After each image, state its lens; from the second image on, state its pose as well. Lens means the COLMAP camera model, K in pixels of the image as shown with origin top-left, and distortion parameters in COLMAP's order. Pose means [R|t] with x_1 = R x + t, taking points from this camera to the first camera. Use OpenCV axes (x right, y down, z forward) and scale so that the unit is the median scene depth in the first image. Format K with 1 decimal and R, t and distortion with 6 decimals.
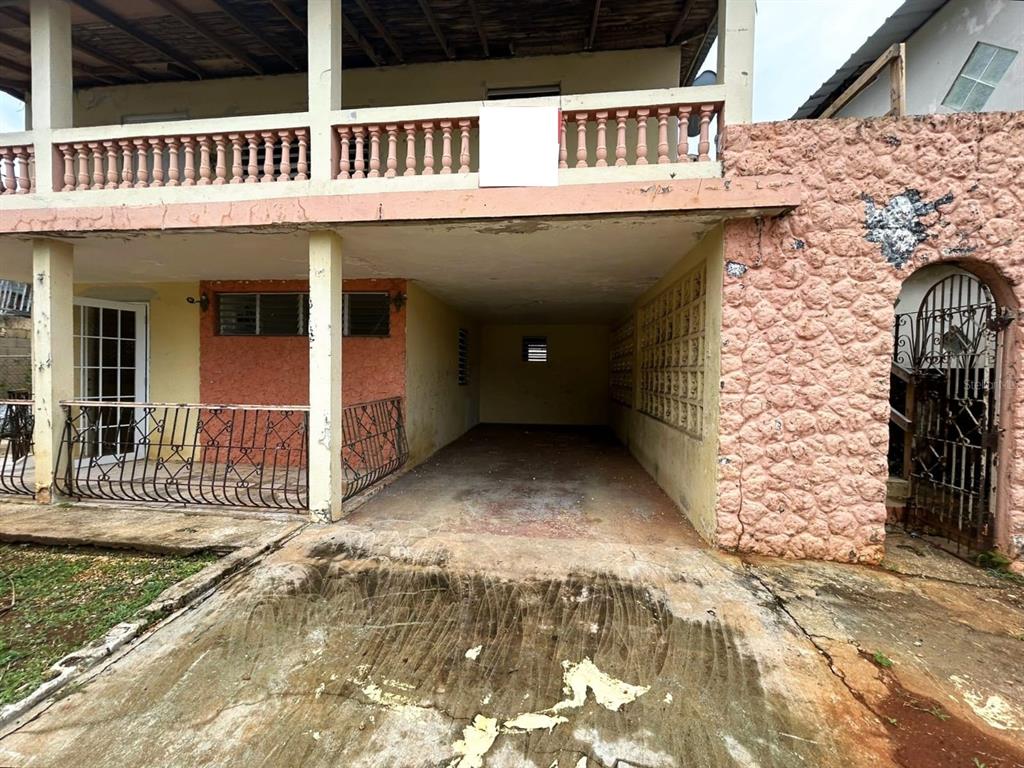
lens RADIAL K [[431.5, 0, 512.0], [0, 431.5, 384.0], [0, 0, 1]] dist [-0.000345, 0.000484]
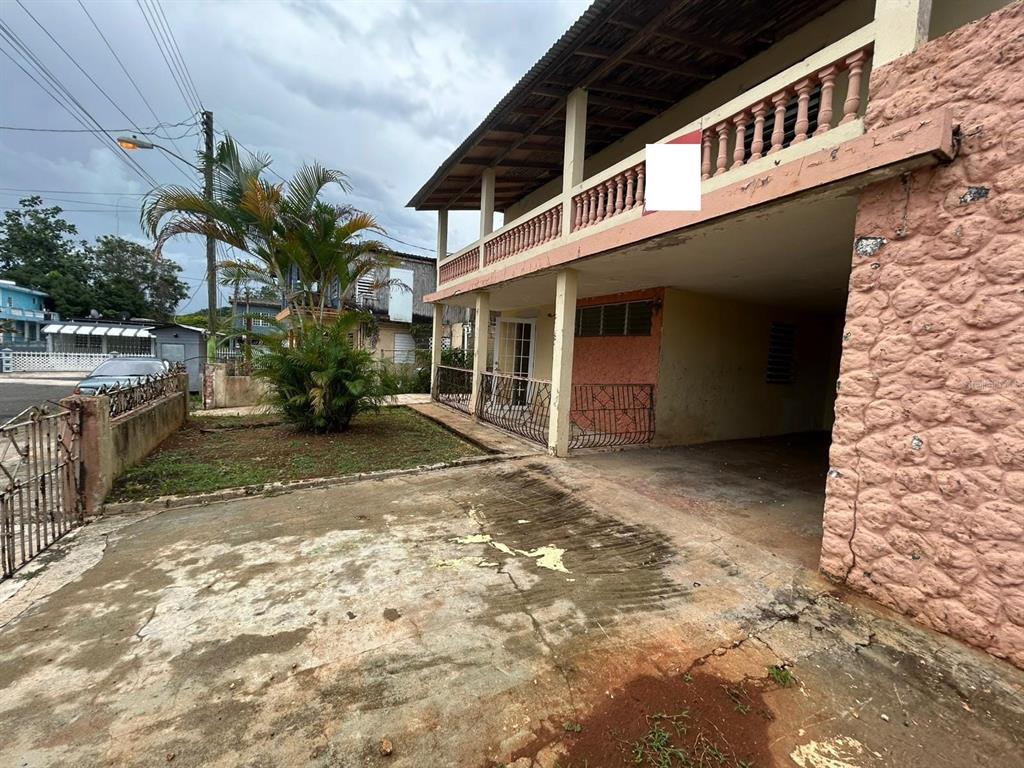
lens RADIAL K [[415.3, 0, 514.9], [0, 415.3, 386.6], [0, 0, 1]] dist [0.001623, 0.000348]
pose [[0.580690, 0.078554, -0.810326, 0.791807], [-0.066692, 0.996579, 0.048817, 0.007423], [0.811389, 0.025694, 0.583942, -0.001505]]
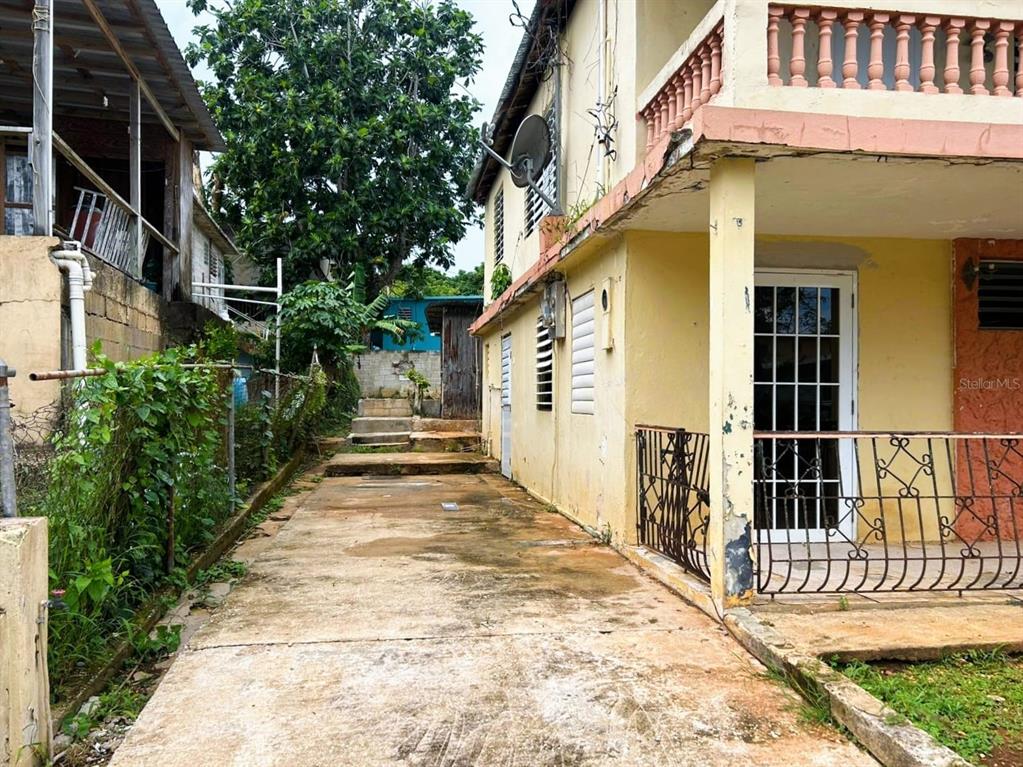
lens RADIAL K [[712.9, 0, 511.5], [0, 712.9, 383.5], [0, 0, 1]] dist [0.001850, 0.000317]
pose [[0.962035, -0.017881, 0.272340, -2.852023], [0.030052, 0.998724, -0.040586, -0.019184], [-0.271266, 0.047230, 0.961345, 0.328369]]
